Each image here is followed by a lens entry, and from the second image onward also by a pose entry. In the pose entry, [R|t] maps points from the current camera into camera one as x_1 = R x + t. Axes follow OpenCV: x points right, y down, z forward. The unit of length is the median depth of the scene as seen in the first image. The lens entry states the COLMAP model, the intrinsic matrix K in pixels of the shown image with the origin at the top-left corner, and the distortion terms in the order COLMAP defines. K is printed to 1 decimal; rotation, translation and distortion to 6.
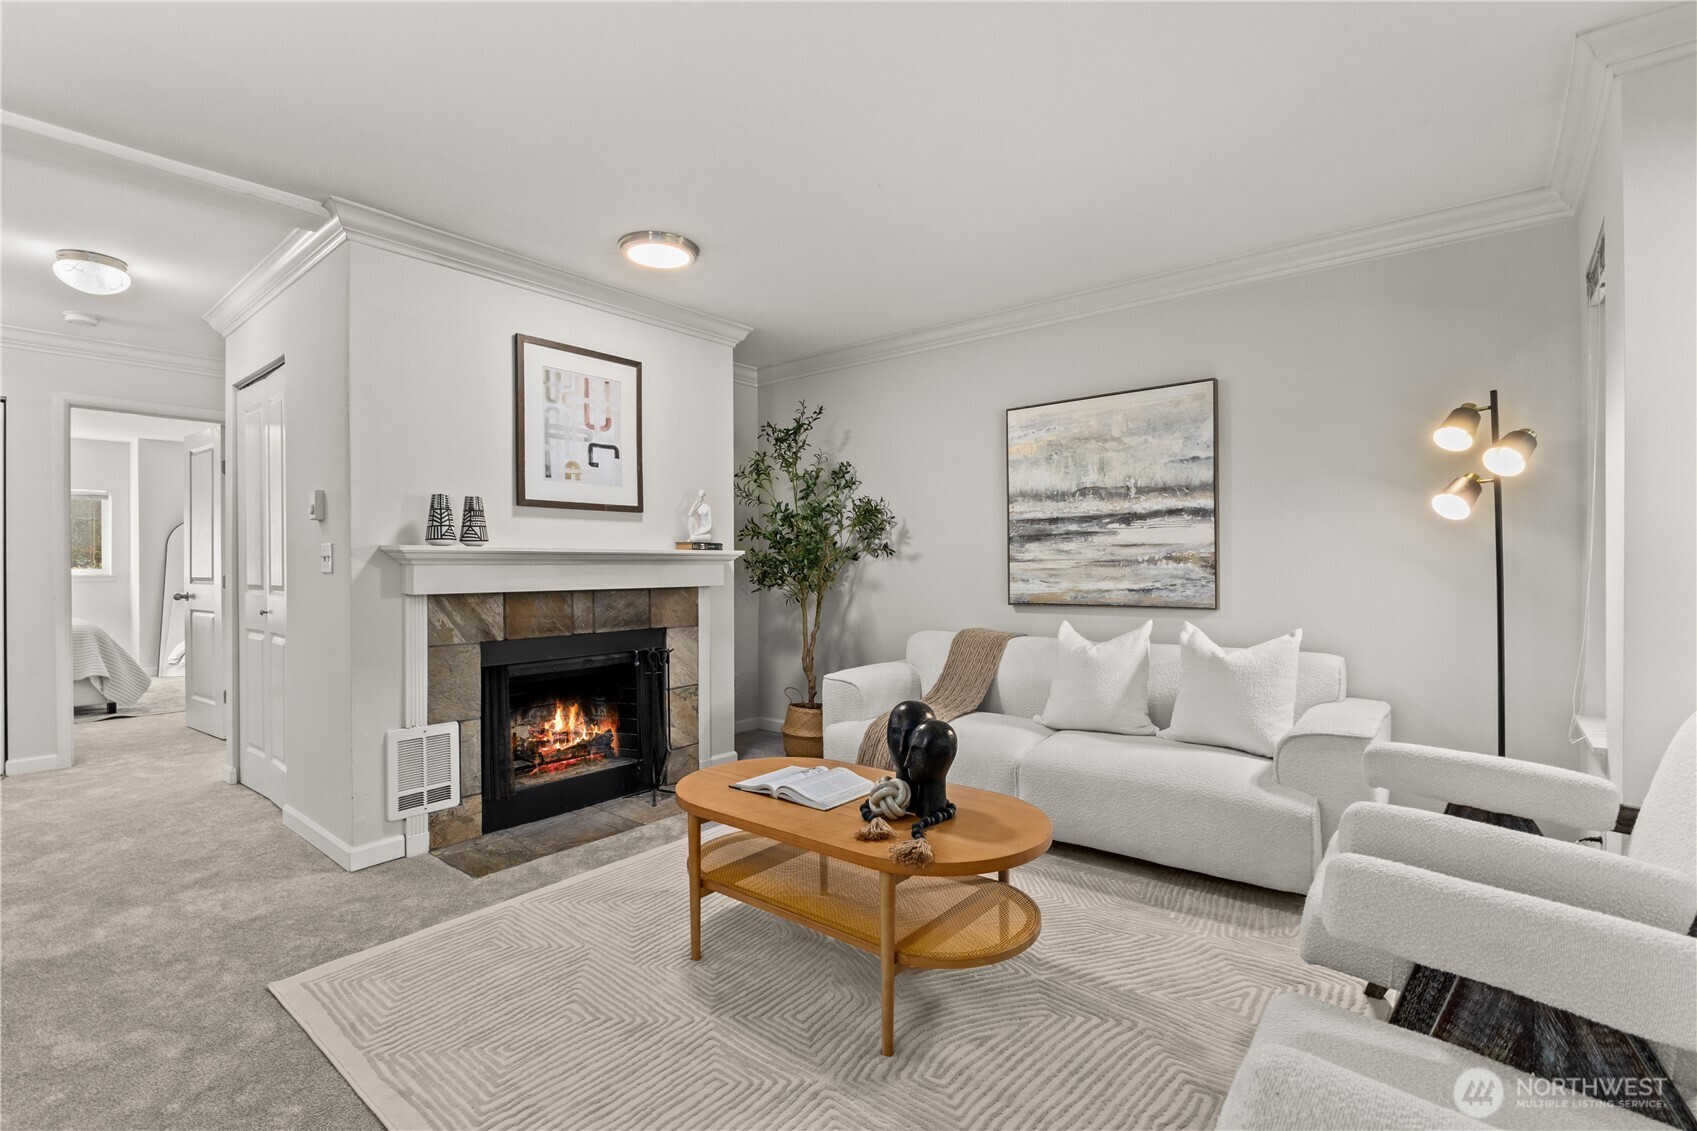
lens RADIAL K [[772.5, 0, 848.5], [0, 772.5, 565.5], [0, 0, 1]] dist [-0.001245, -0.000071]
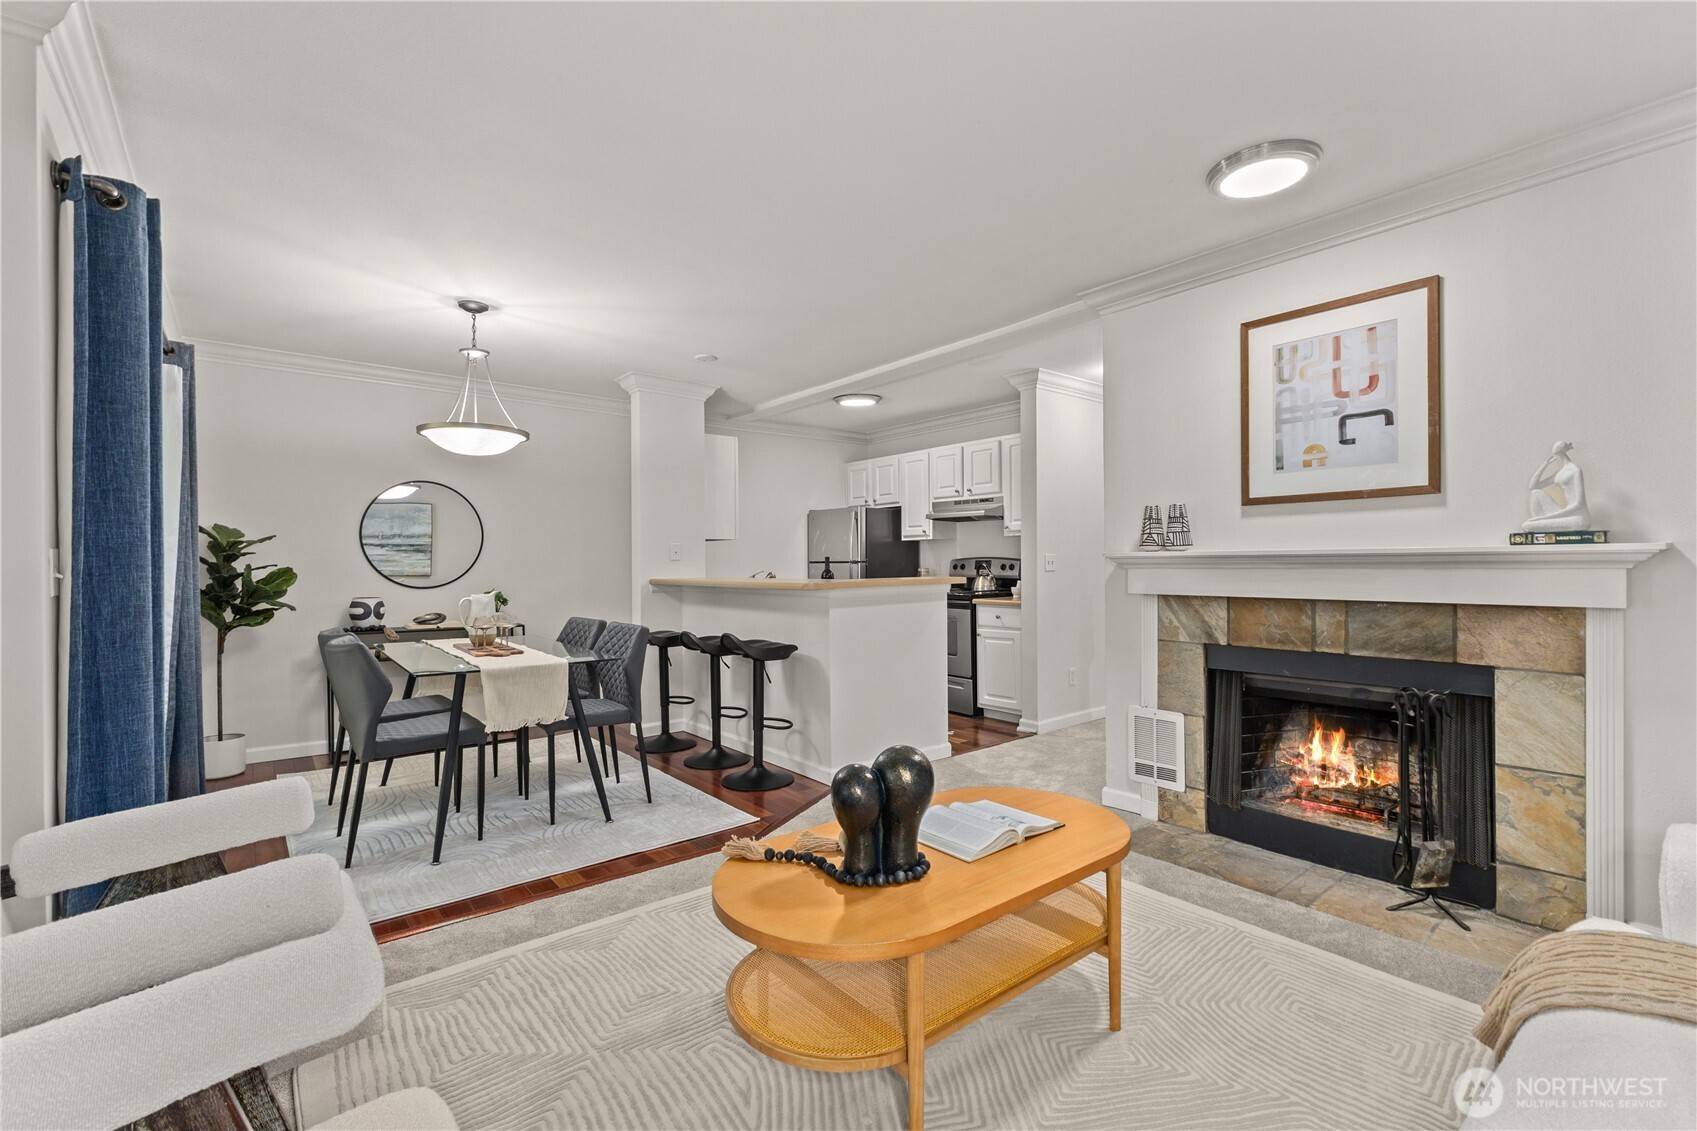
lens RADIAL K [[744.6, 0, 845.9], [0, 744.6, 552.2], [0, 0, 1]] dist [-0.002184, -0.000099]
pose [[-0.201116, -0.001267, -0.979567, 0.542779], [0.013545, 0.999900, -0.004074, -0.022574], [0.979474, -0.014088, -0.201079, 0.678662]]
